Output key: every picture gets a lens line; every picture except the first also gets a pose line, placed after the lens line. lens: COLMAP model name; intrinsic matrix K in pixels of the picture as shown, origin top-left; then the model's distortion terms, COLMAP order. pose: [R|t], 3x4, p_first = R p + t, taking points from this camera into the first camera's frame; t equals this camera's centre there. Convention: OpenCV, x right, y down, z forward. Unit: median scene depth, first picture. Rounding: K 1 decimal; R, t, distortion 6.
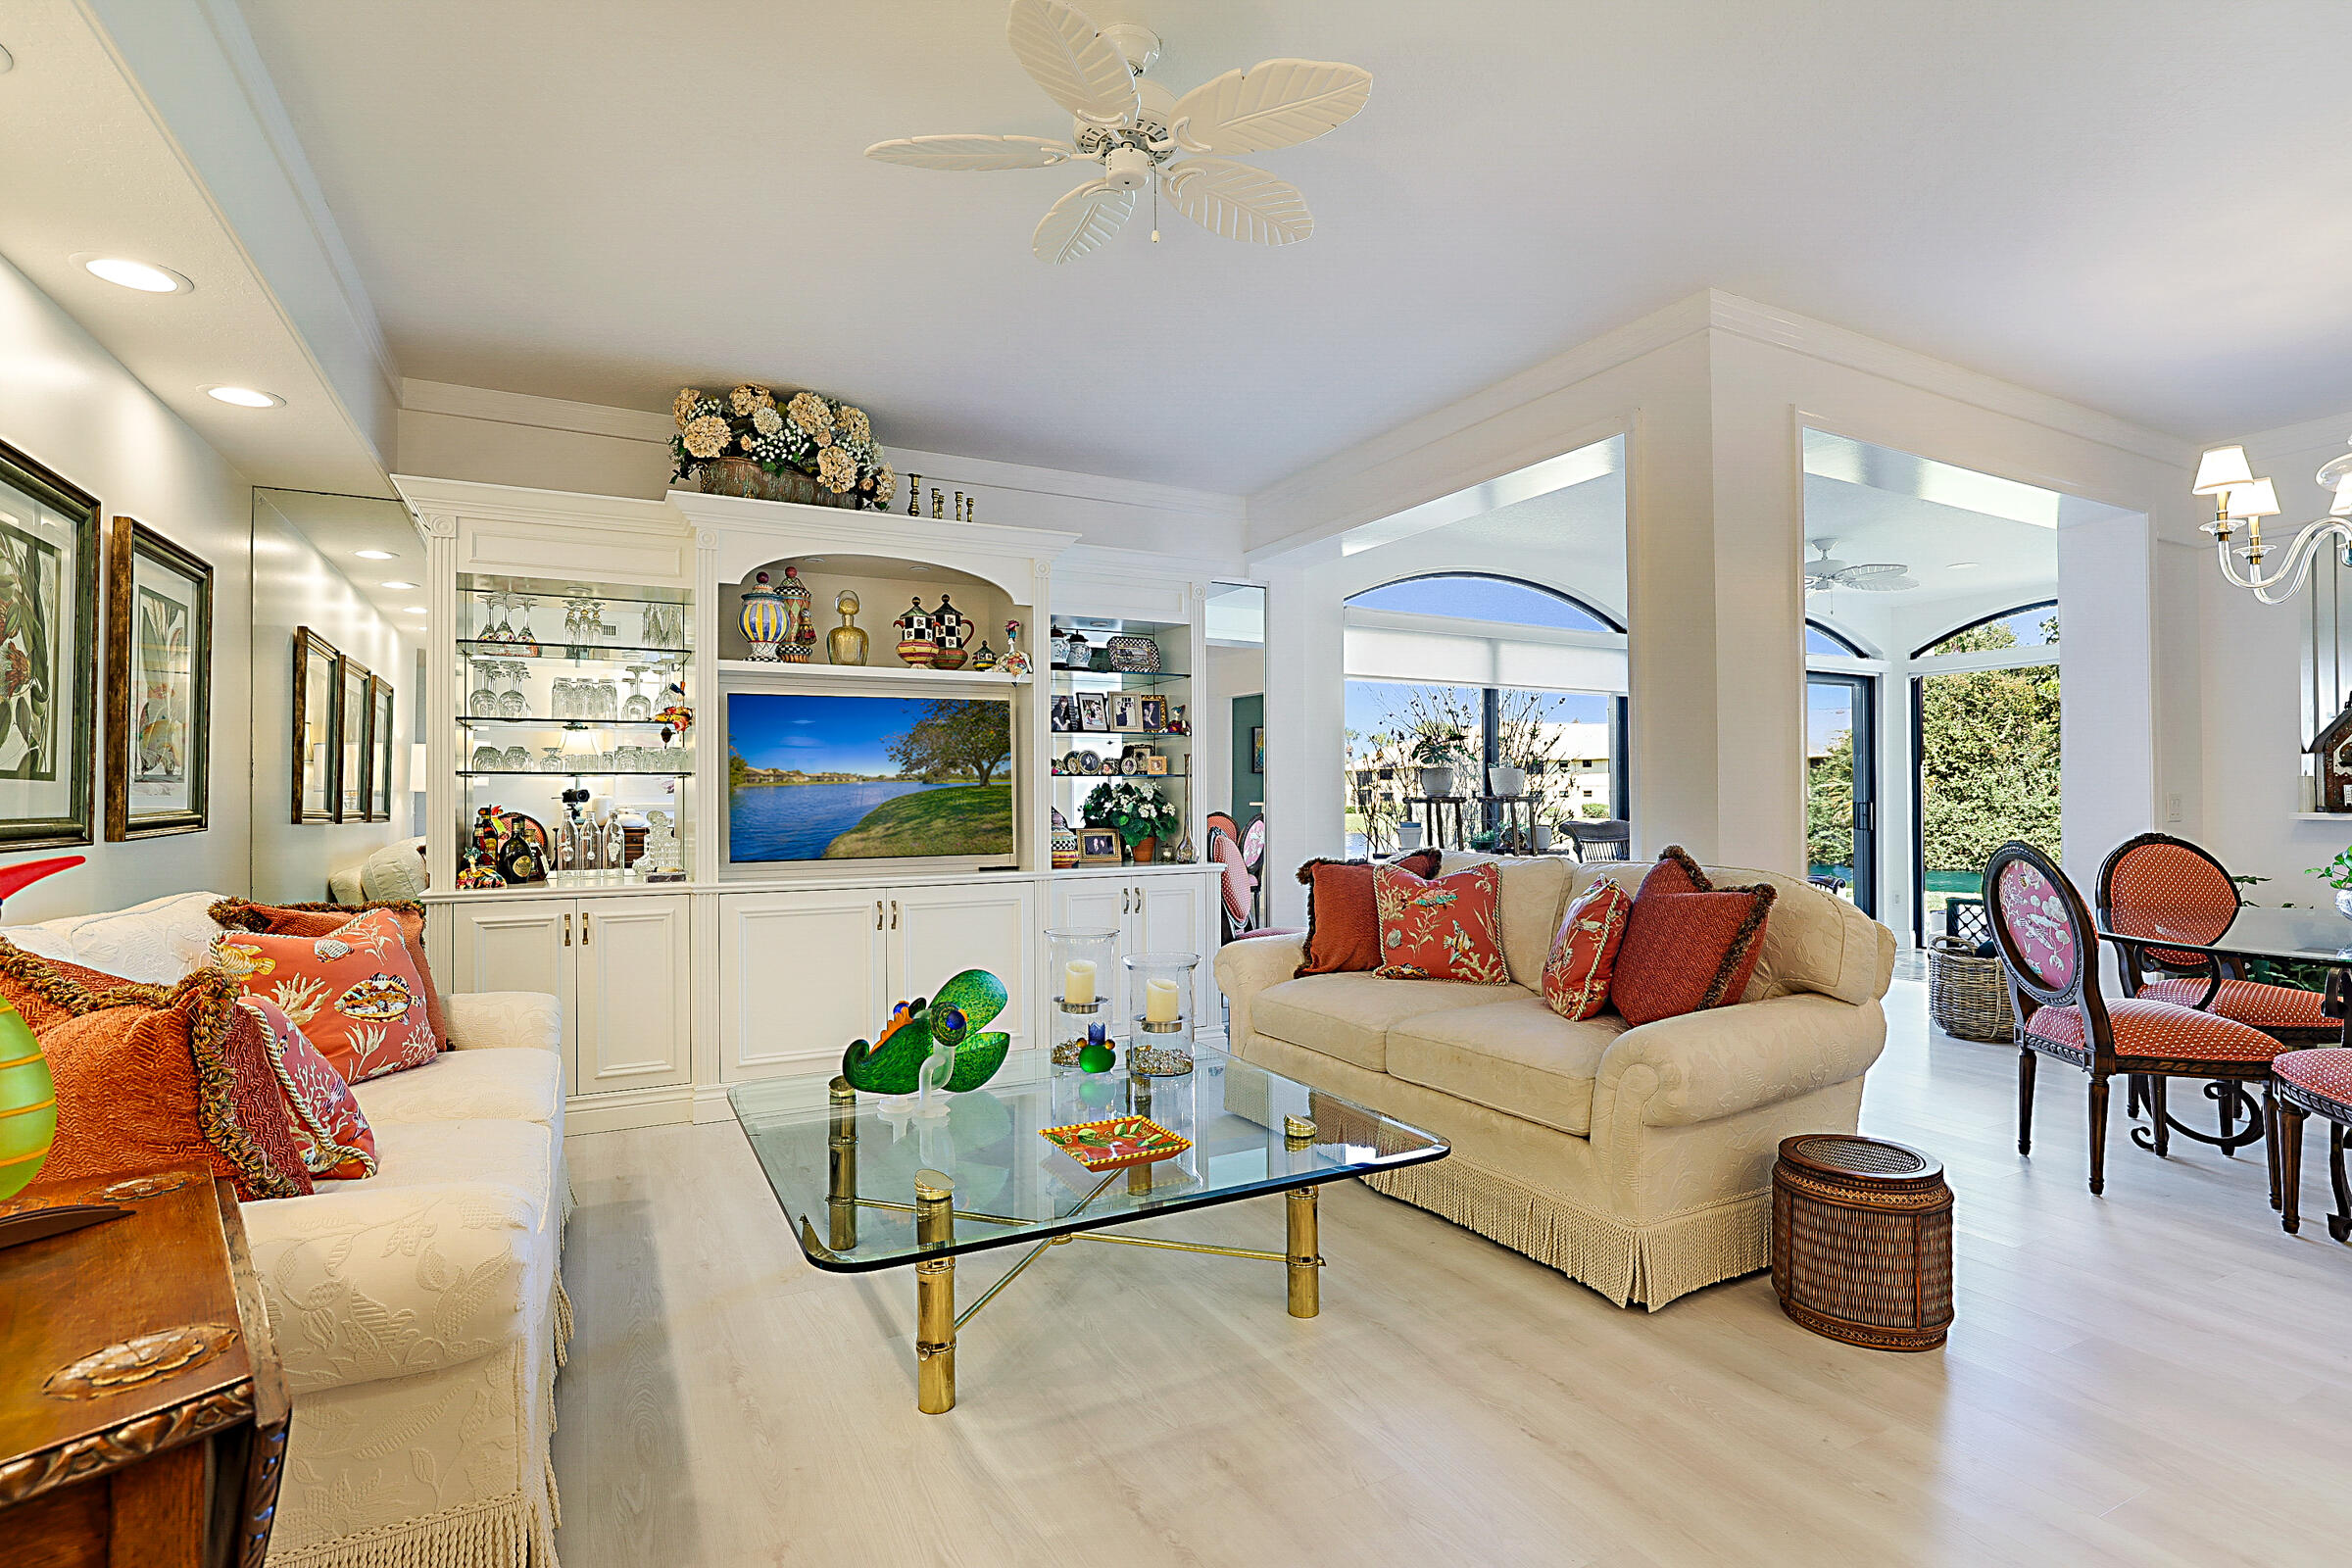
lens RADIAL K [[1143.6, 0, 1176.8], [0, 1143.6, 781.5], [0, 0, 1]] dist [-0.025814, 0.010165]
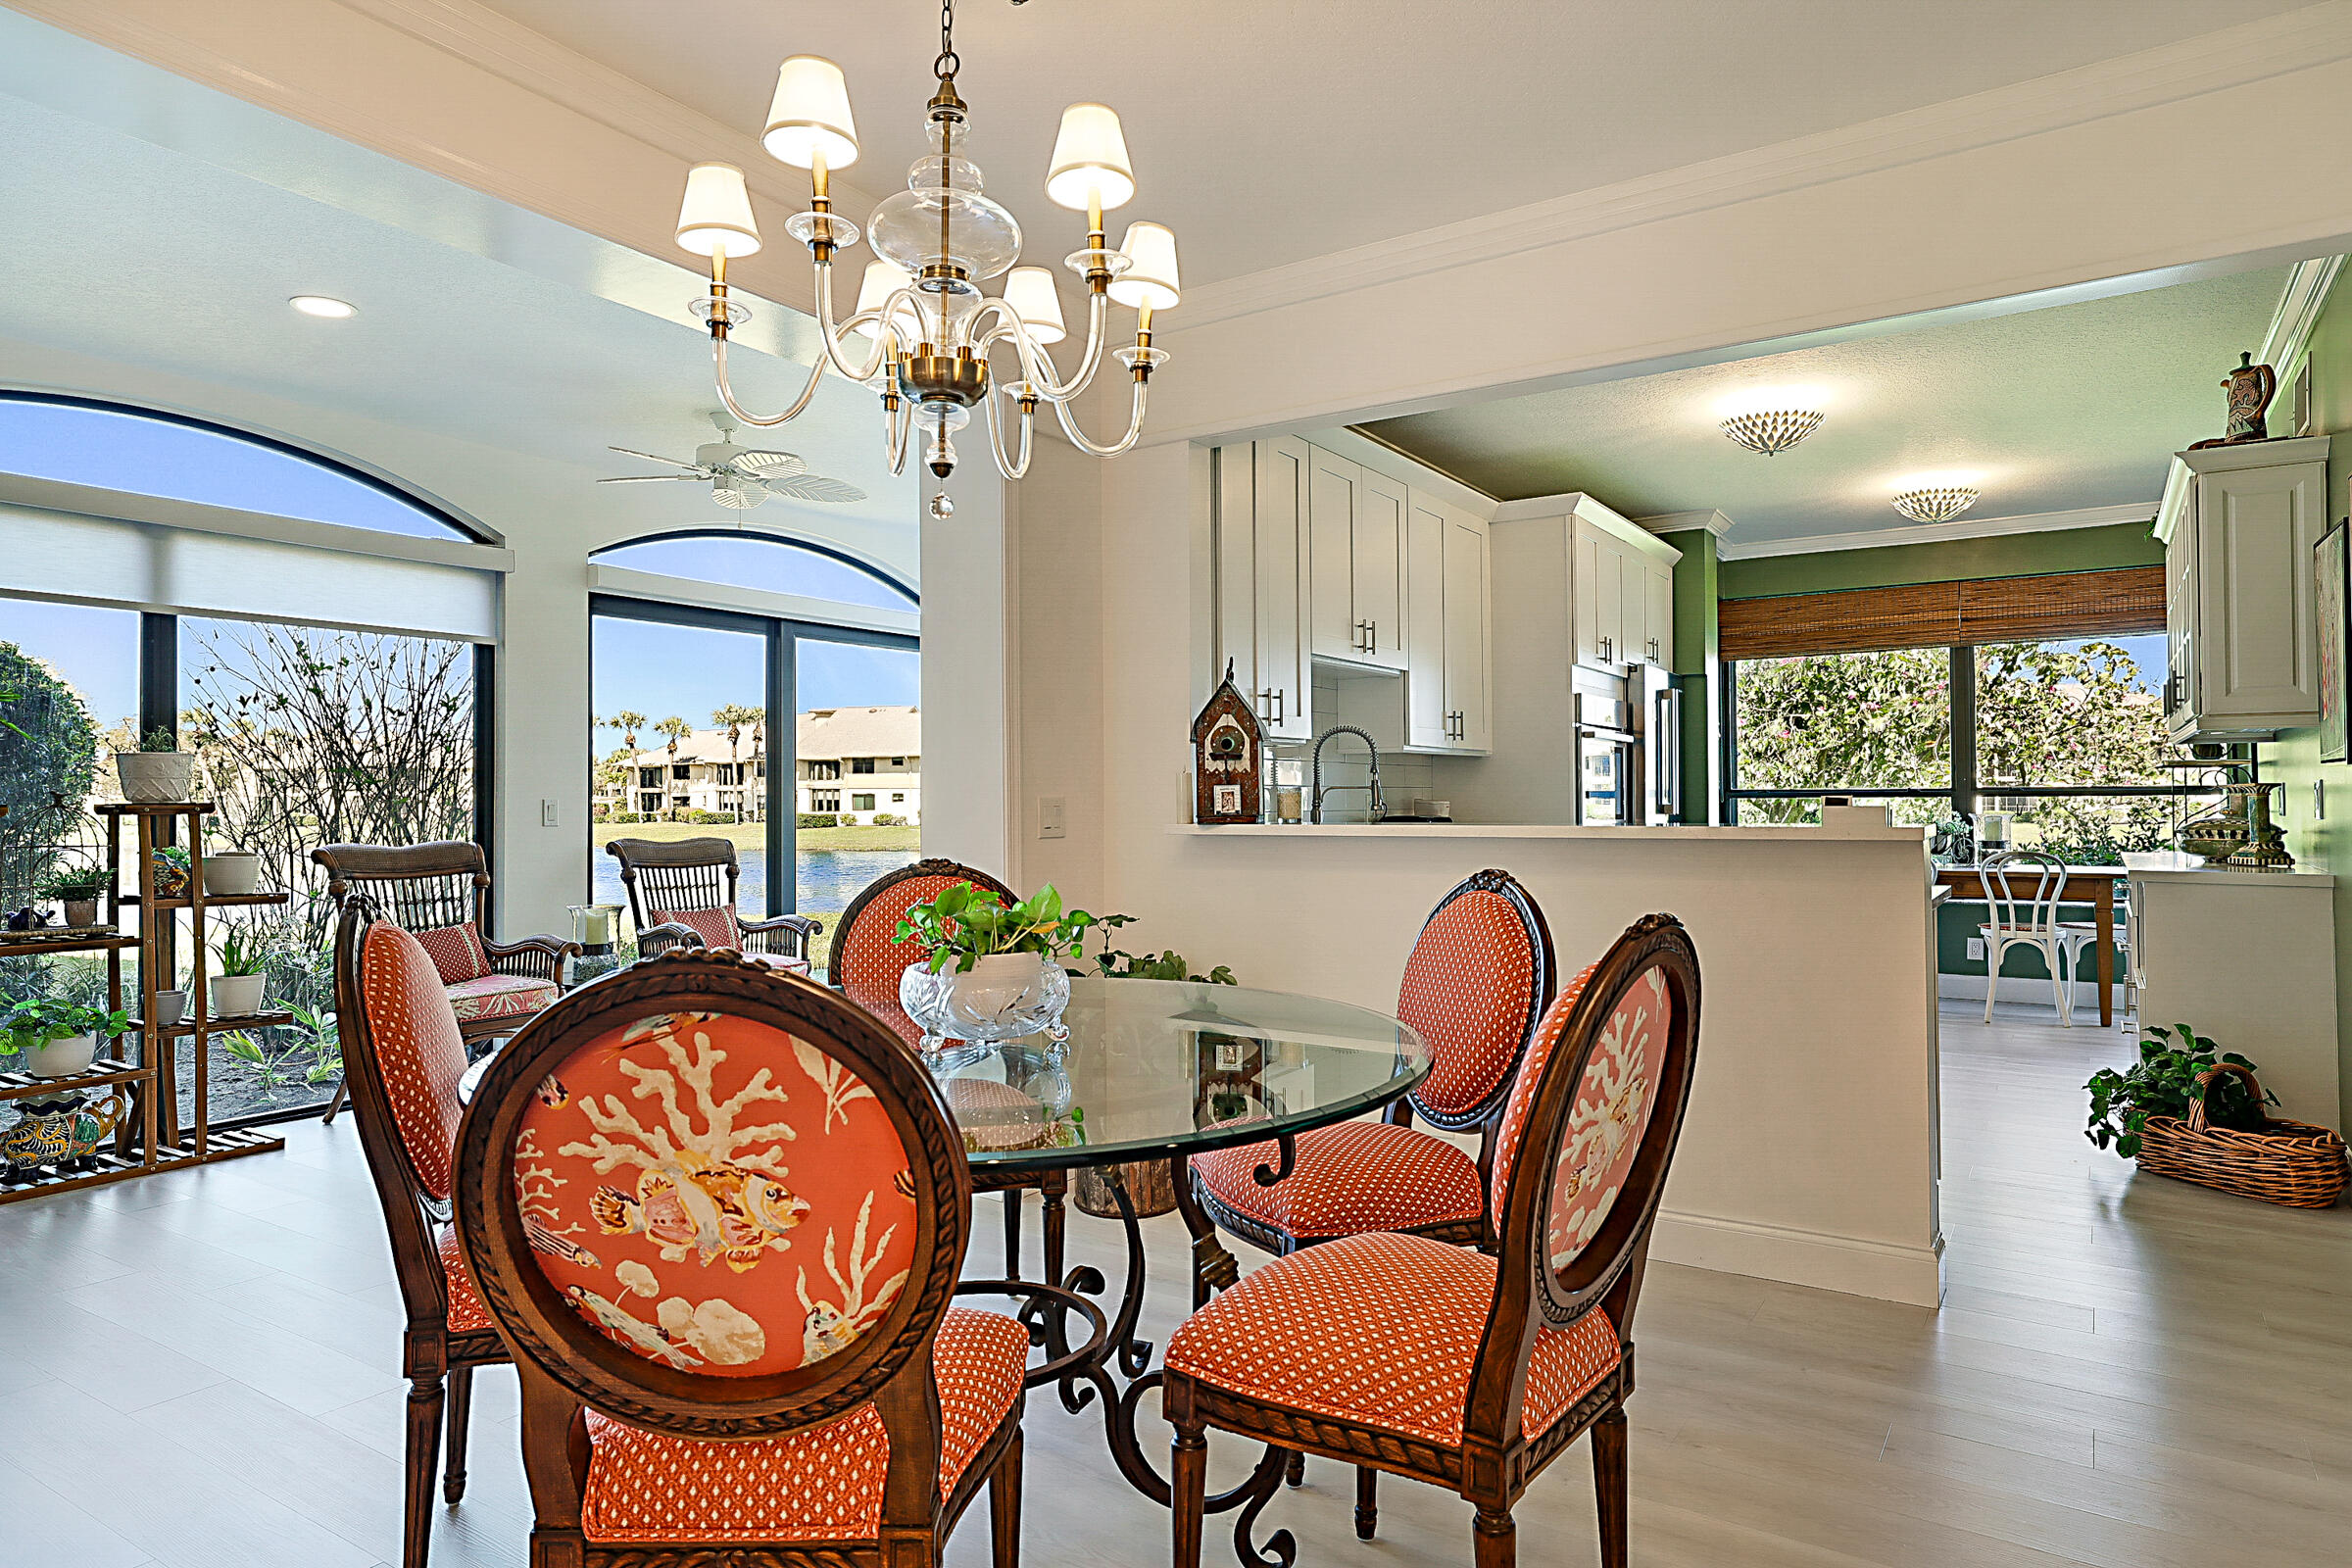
lens RADIAL K [[1385.3, 0, 1181.2], [0, 1385.3, 772.9], [0, 0, 1]] dist [-0.001084, 0.008765]
pose [[0.873931, 0.007205, 0.485997, 0.747337], [-0.003936, 0.999962, -0.007746, 0.002527], [-0.486035, 0.004857, 0.873926, 0.280860]]
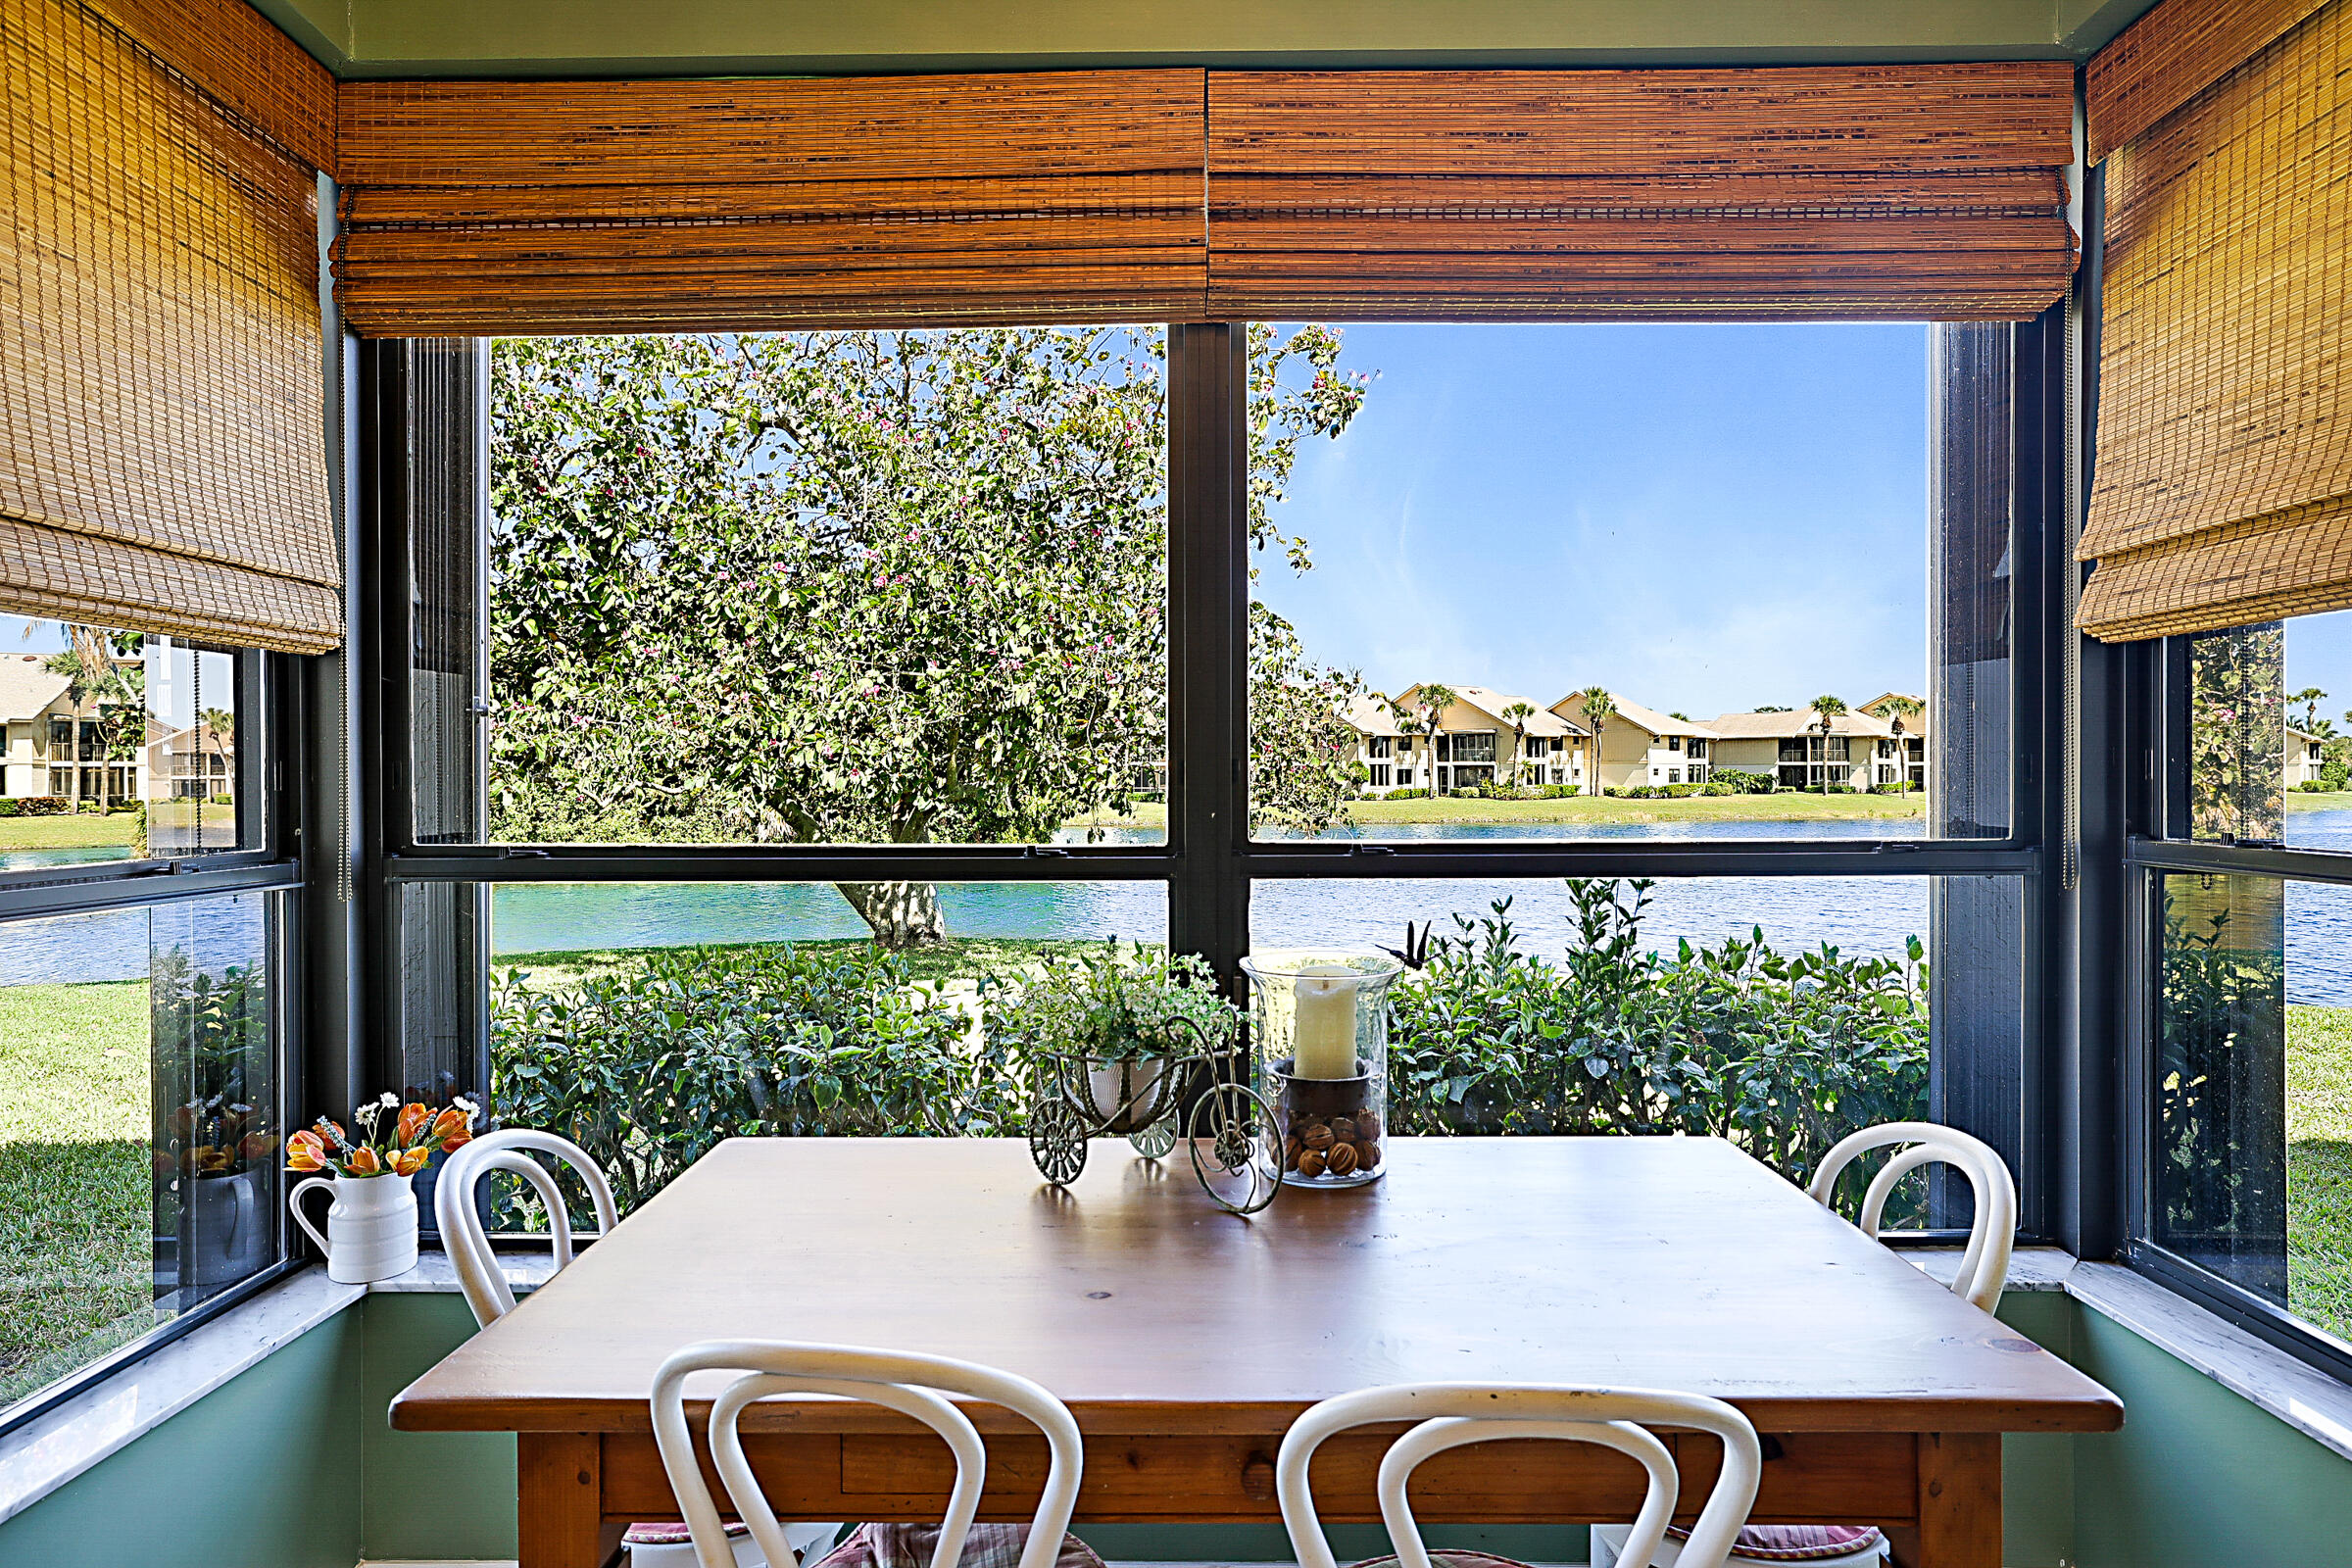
lens RADIAL K [[1313.8, 0, 1169.8], [0, 1313.8, 778.3], [0, 0, 1]] dist [-0.005965, 0.004644]
pose [[0.477314, -0.001955, 0.878731, 2.544343], [-0.010406, 0.999915, 0.007878, -0.031876], [-0.878671, -0.012905, 0.477253, 1.440176]]
